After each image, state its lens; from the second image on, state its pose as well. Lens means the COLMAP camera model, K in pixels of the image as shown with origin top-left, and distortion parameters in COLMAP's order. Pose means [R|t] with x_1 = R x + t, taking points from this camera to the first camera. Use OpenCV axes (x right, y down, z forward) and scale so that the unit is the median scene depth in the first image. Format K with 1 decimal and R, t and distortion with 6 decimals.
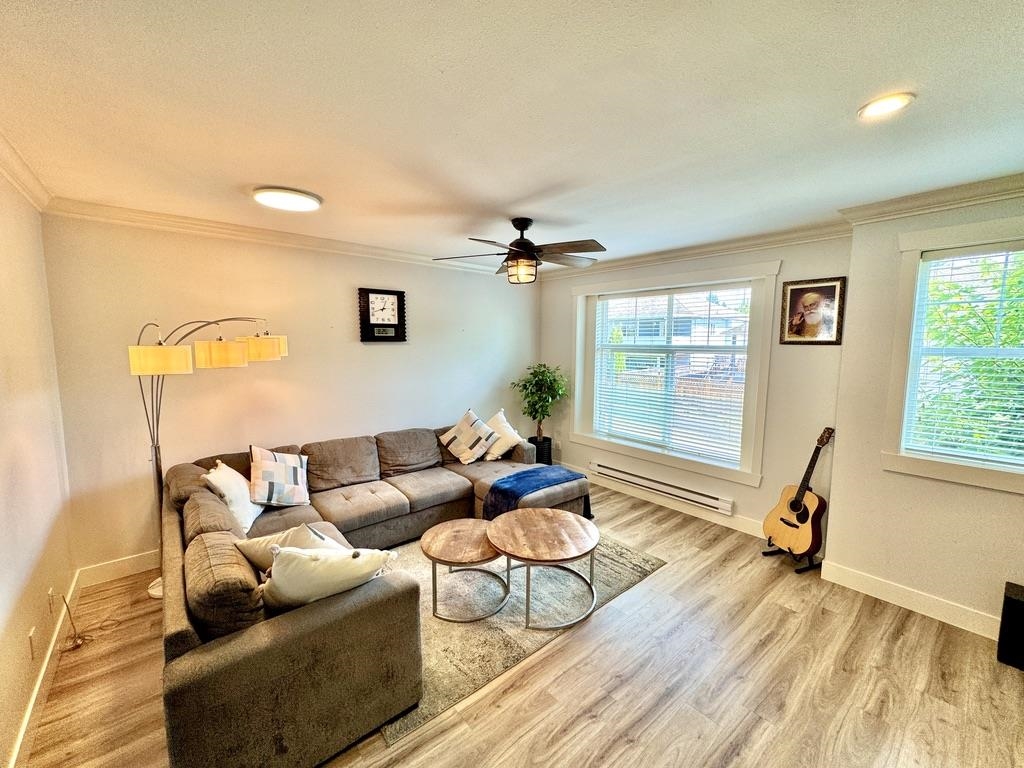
lens RADIAL K [[413.1, 0, 509.1], [0, 413.1, 381.2], [0, 0, 1]] dist [-0.002424, 0.000898]
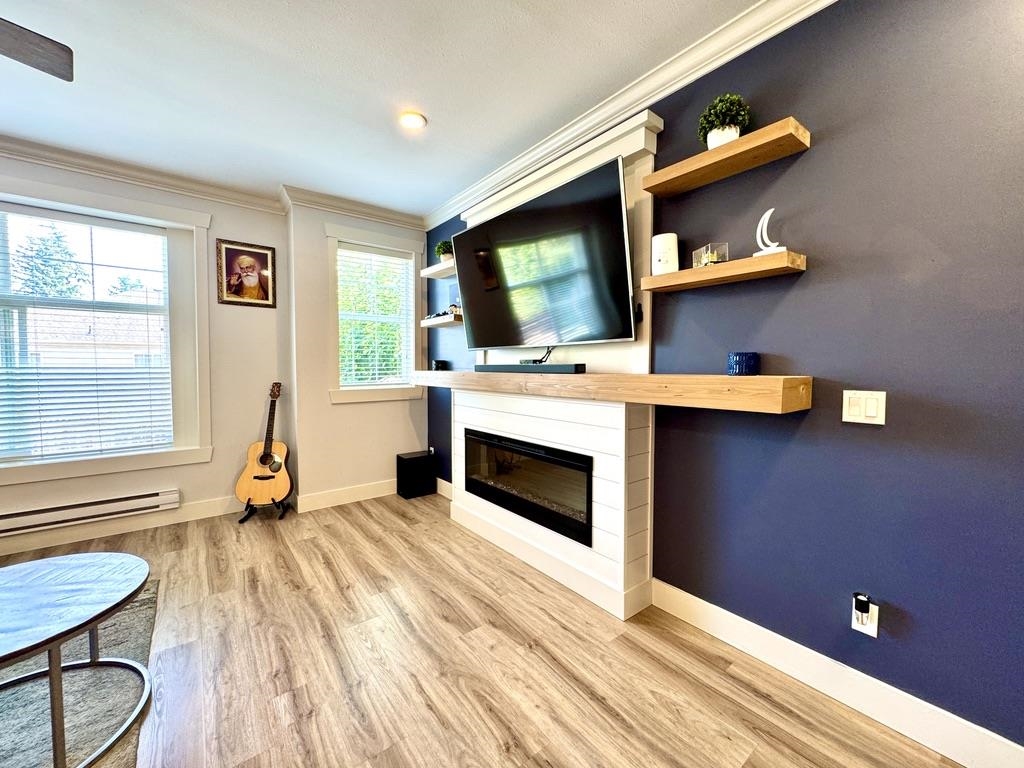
lens RADIAL K [[413.1, 0, 511.9], [0, 413.1, 385.9], [0, 0, 1]] dist [-0.002424, 0.000898]
pose [[0.034356, -0.052102, 0.998051, -0.295799], [0.100519, 0.993756, 0.048418, 0.126699], [-0.994342, 0.098659, 0.039378, 0.317144]]
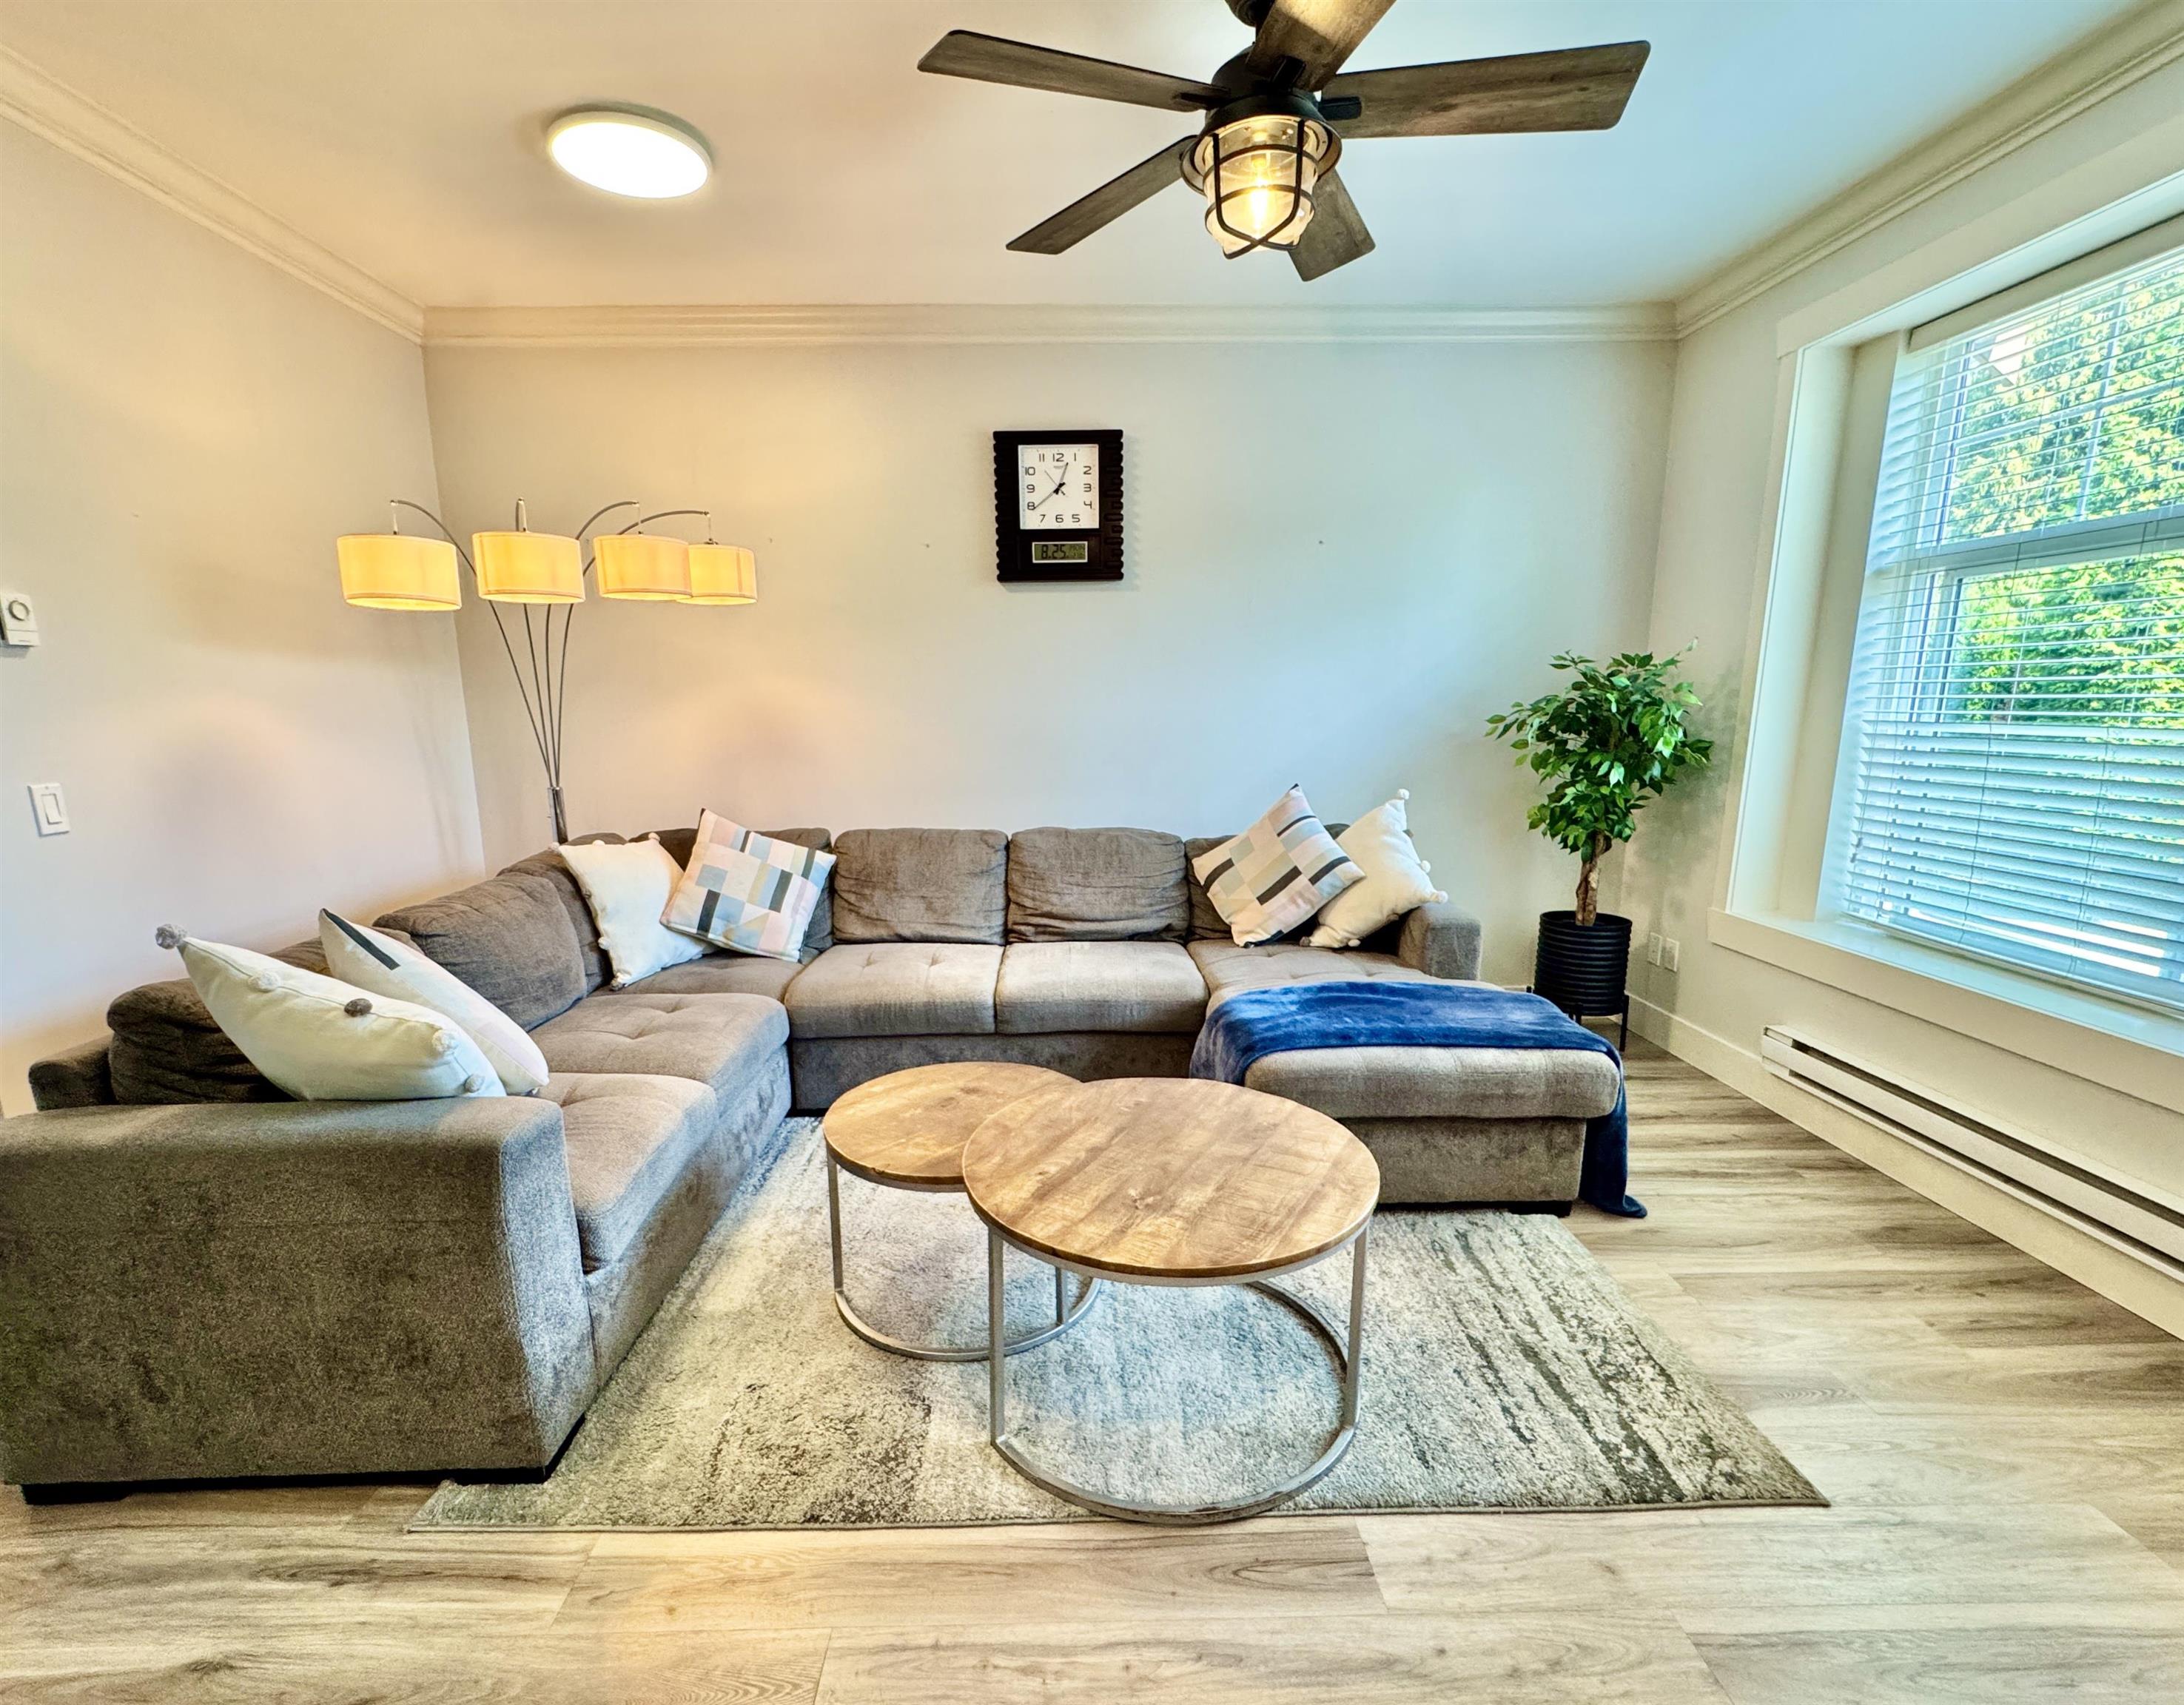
lens RADIAL K [[996.7, 0, 1051.5], [0, 996.7, 894.0], [0, 0, 1]] dist [-0.003423, 0.001406]
pose [[0.771485, 0.111090, -0.626474, 0.353808], [-0.049855, 0.992167, 0.114542, 0.101151], [0.634291, -0.057135, 0.770980, 0.386430]]
